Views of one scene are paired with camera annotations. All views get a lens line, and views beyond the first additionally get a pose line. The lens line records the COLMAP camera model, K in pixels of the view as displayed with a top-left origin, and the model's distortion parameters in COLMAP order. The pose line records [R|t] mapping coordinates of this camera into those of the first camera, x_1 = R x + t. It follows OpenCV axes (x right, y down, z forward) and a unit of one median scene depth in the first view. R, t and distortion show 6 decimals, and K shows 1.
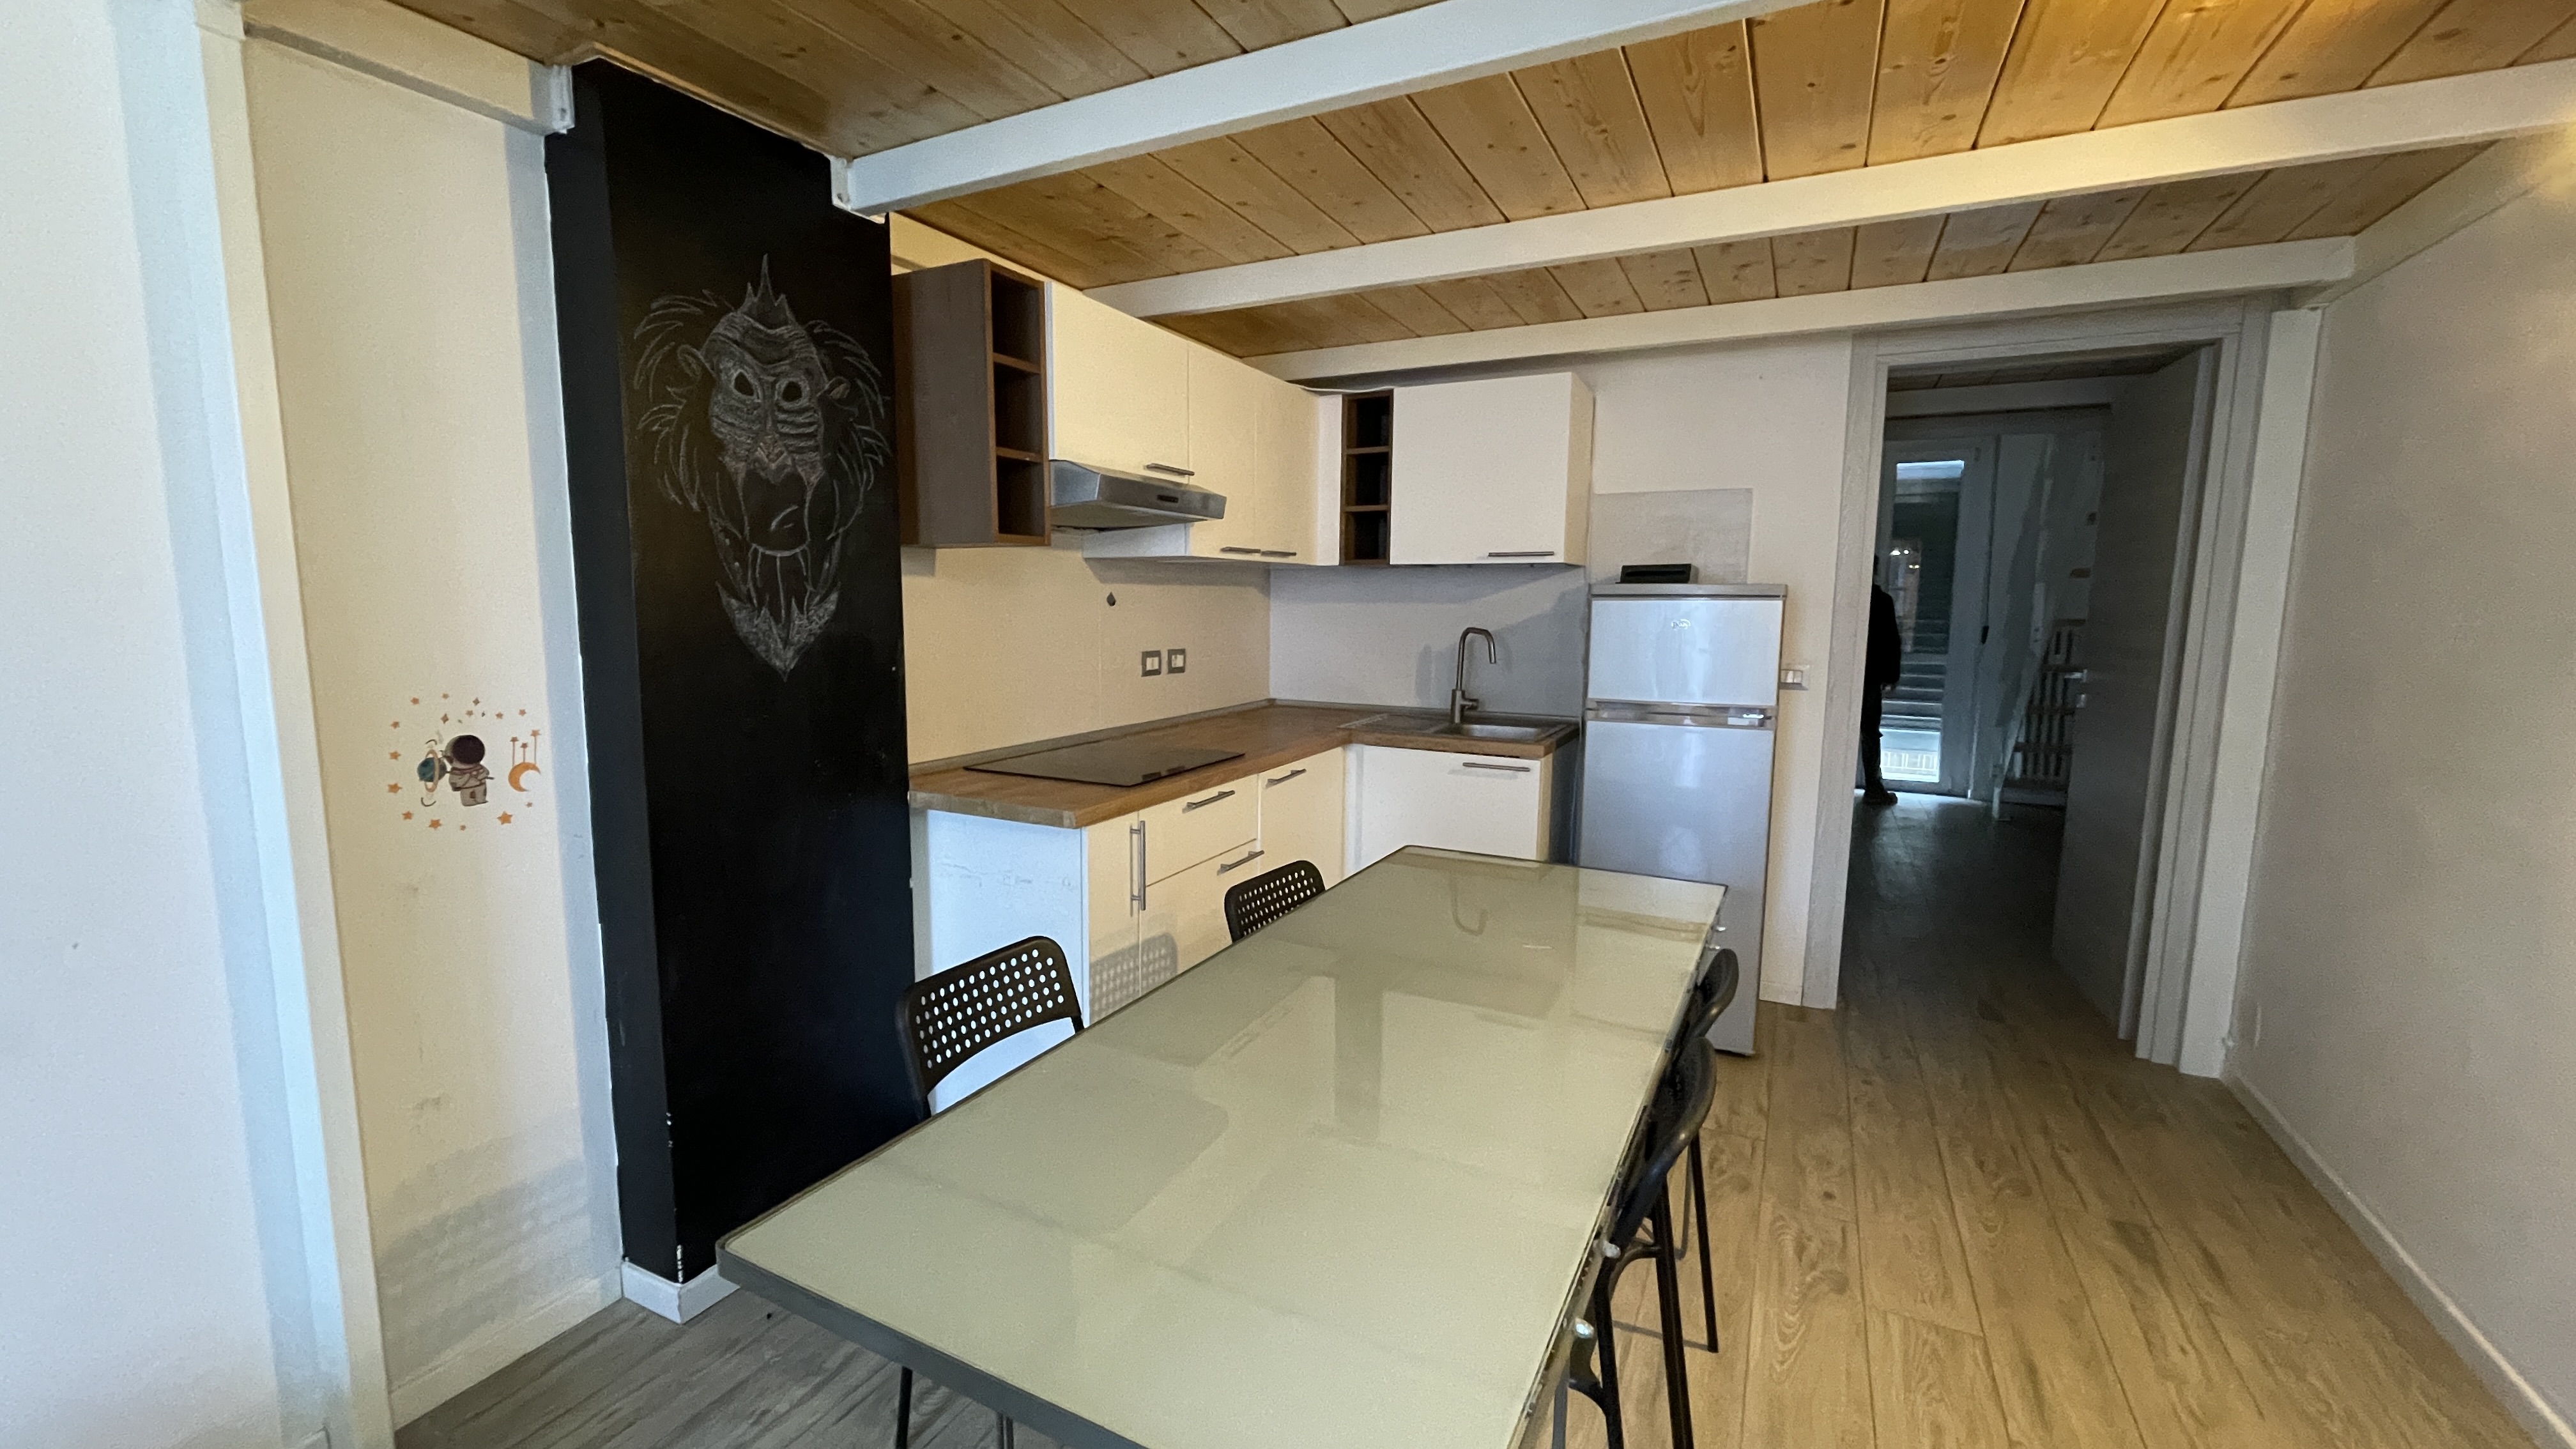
lens RADIAL K [[1032.9, 0, 1272.8], [0, 1032.9, 730.2], [0, 0, 1]] dist [0.002081, 0.000165]
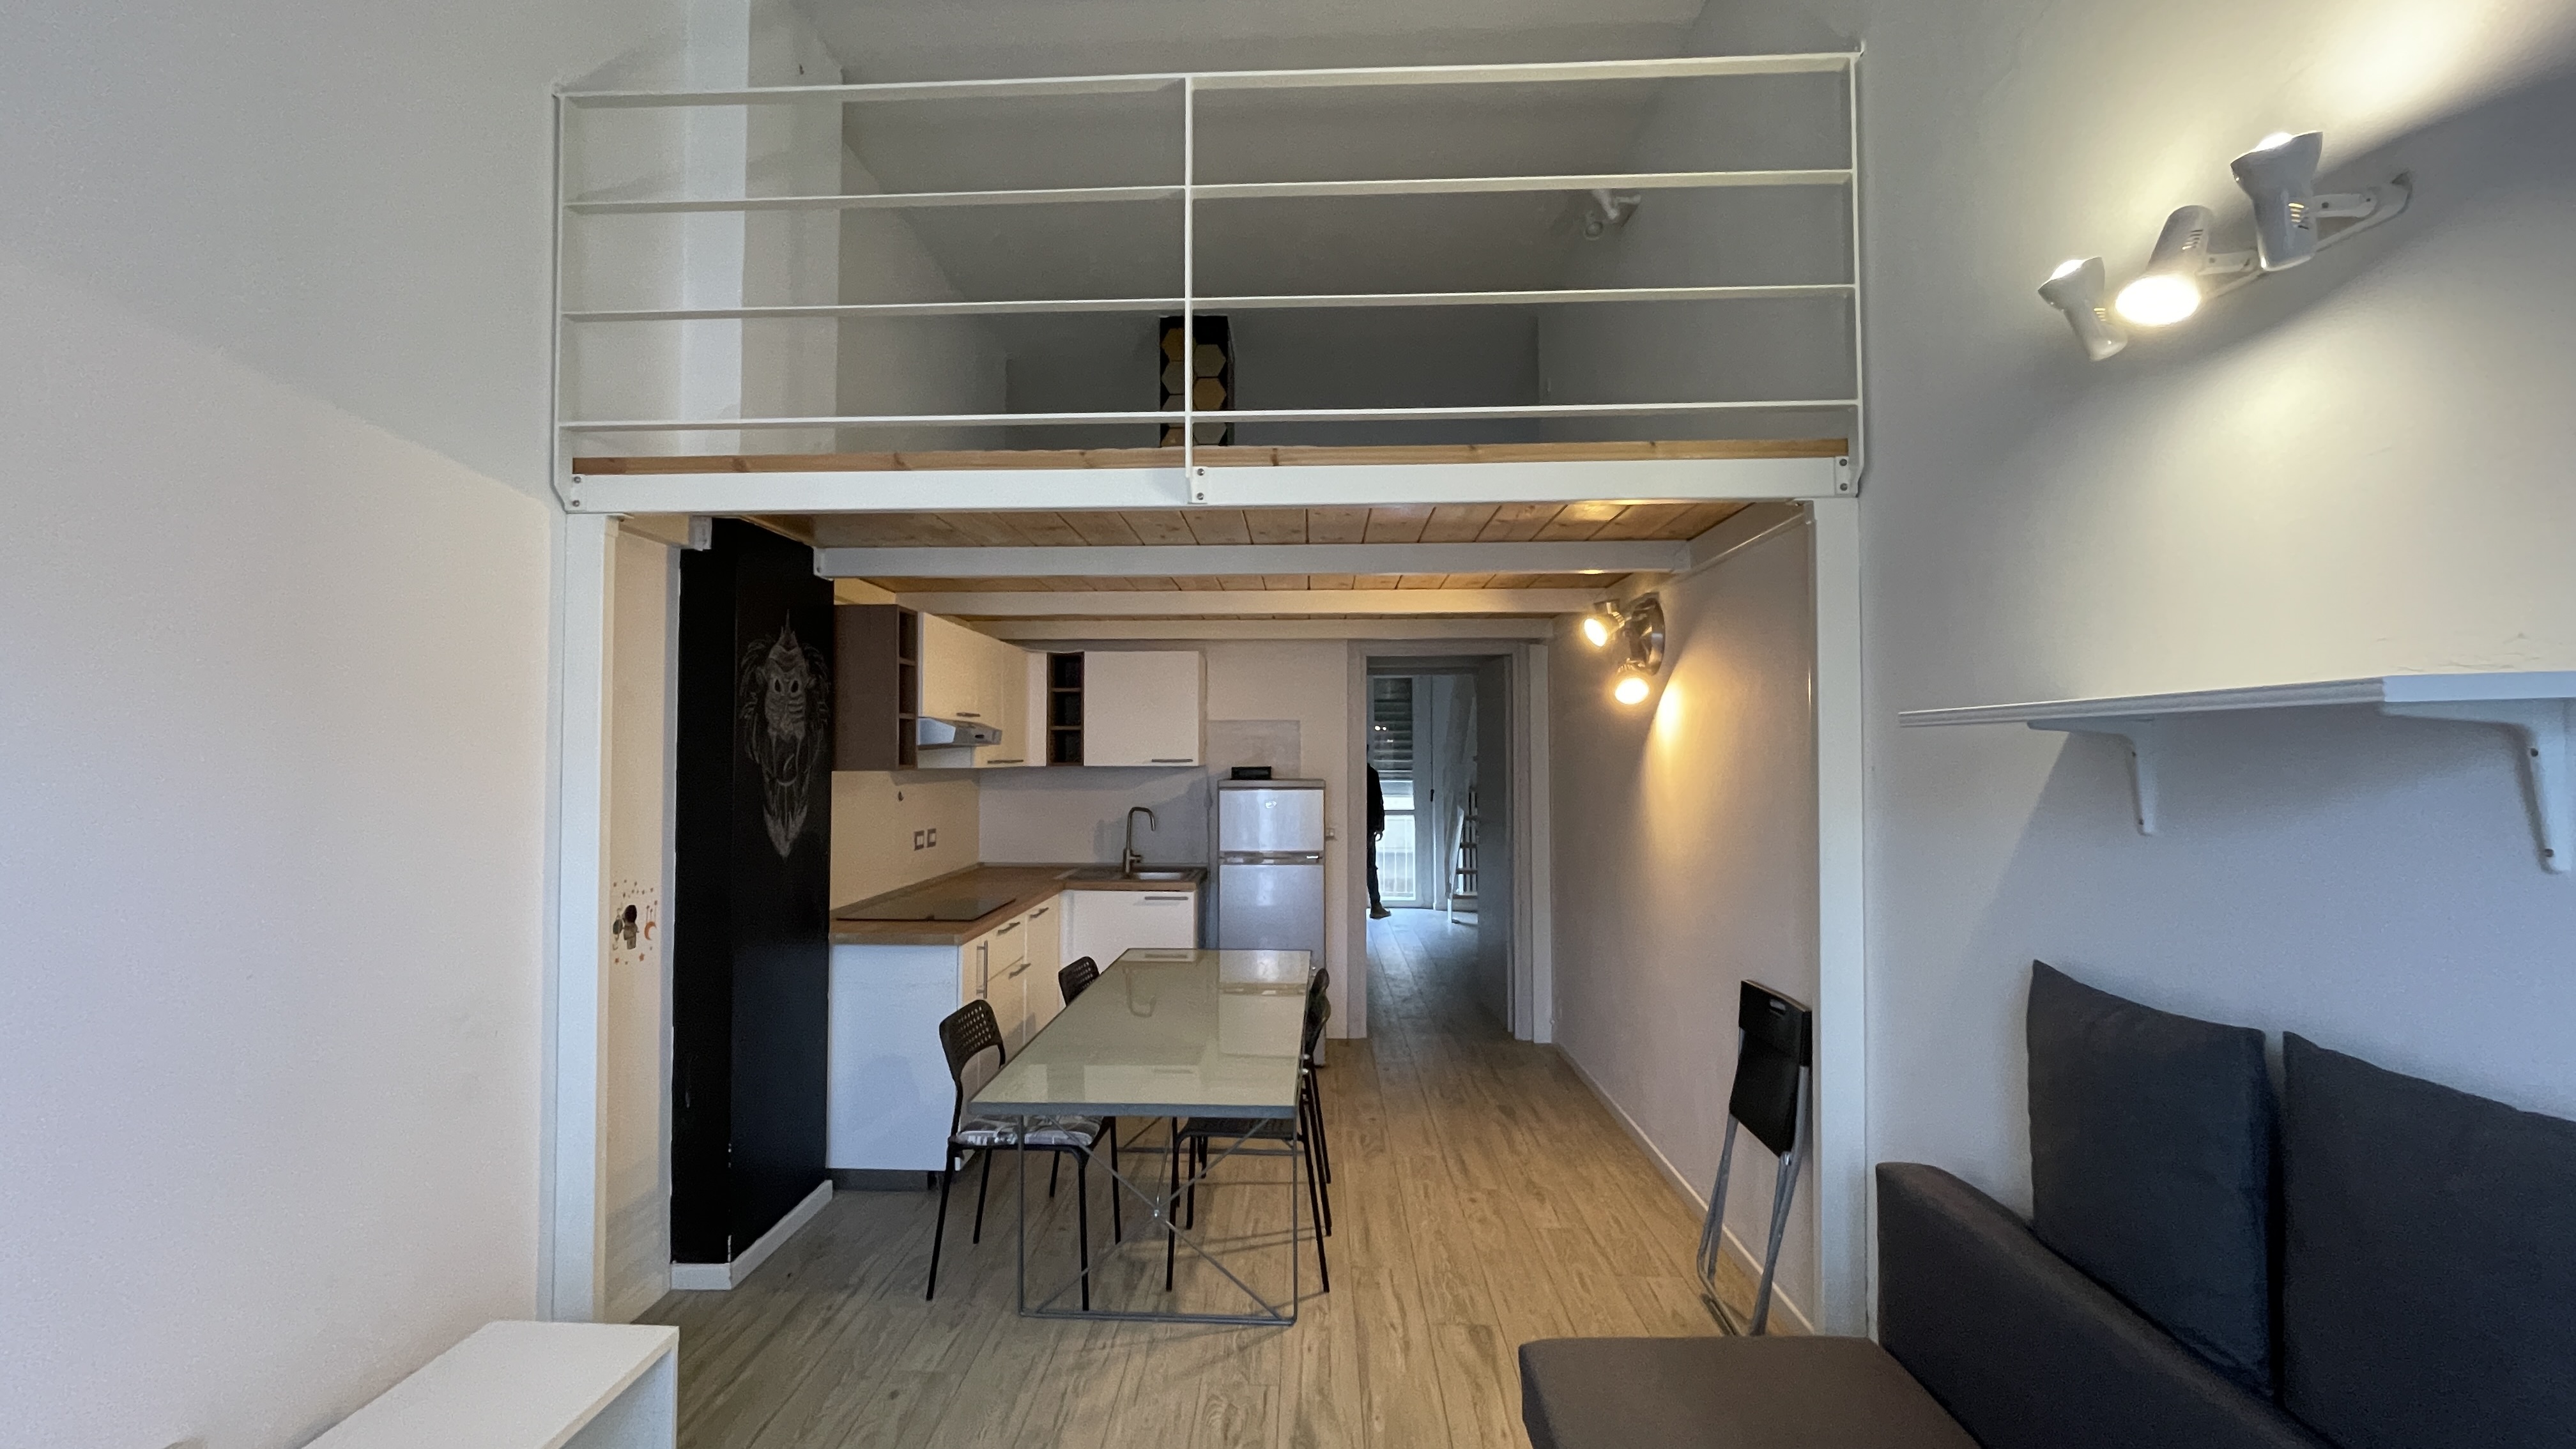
lens RADIAL K [[1032.9, 0, 1272.8], [0, 1032.9, 730.2], [0, 0, 1]] dist [0.002081, 0.000165]
pose [[0.905282, 0.003435, 0.424797, -0.337062], [0.061177, 0.988490, -0.138367, 0.011969], [-0.420383, 0.151248, 0.894652, -0.558914]]
